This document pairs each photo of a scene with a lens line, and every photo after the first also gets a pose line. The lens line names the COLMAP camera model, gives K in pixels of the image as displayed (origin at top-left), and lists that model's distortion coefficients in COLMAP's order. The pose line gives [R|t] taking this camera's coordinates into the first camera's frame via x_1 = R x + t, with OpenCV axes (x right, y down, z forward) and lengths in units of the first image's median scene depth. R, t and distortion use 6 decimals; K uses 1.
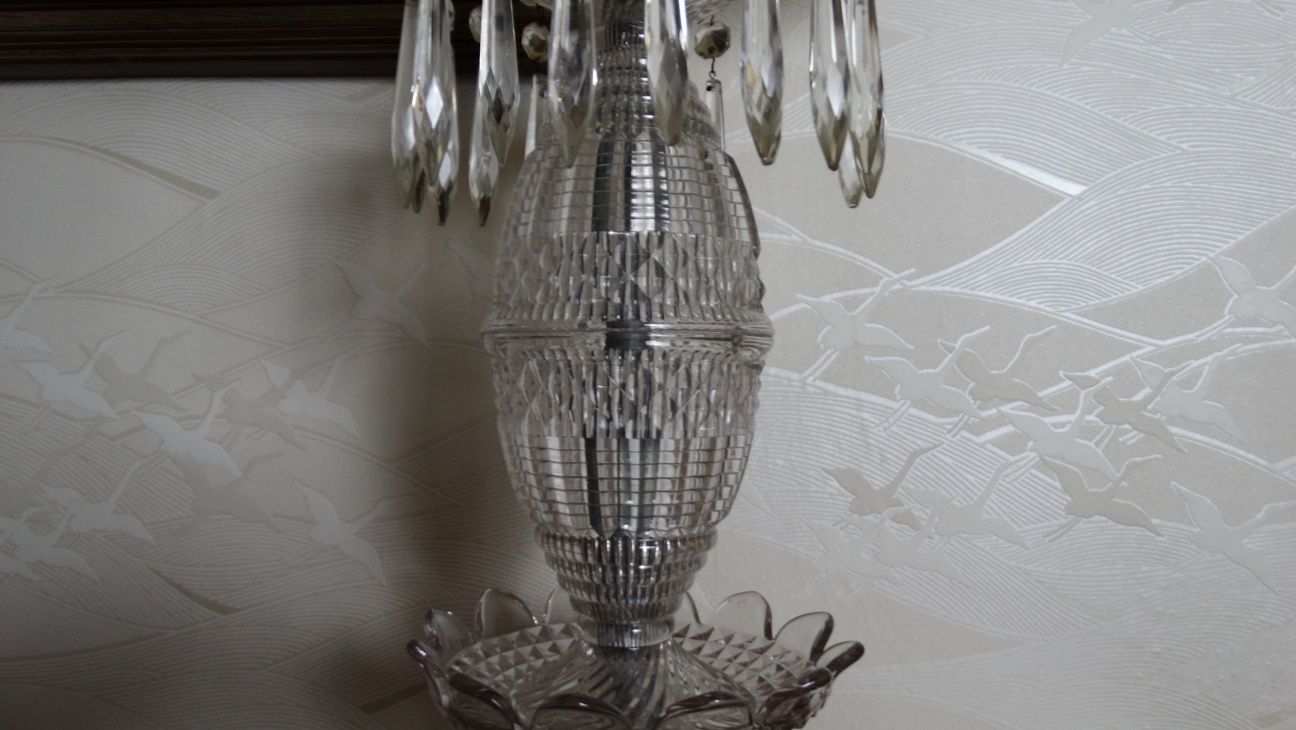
lens RADIAL K [[934.0, 0, 648.0], [0, 934.0, 365.0], [0, 0, 1]] dist [0.006957, -0.005161]
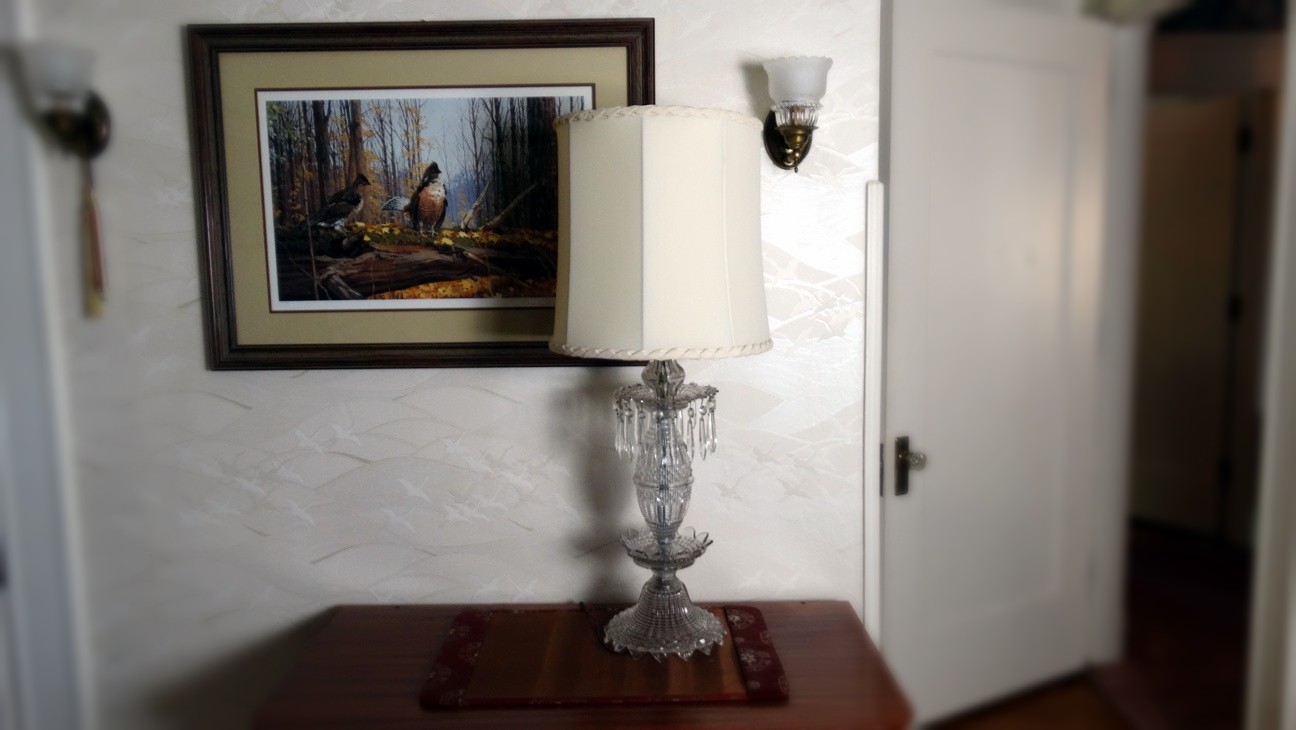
lens RADIAL K [[948.7, 0, 648.0], [0, 948.7, 365.0], [0, 0, 1]] dist [0.007343, -0.004081]
pose [[0.998387, -0.025345, 0.050795, -0.205155], [0.017074, 0.987434, 0.157110, -0.843114], [-0.054138, -0.155989, 0.986274, -2.262148]]
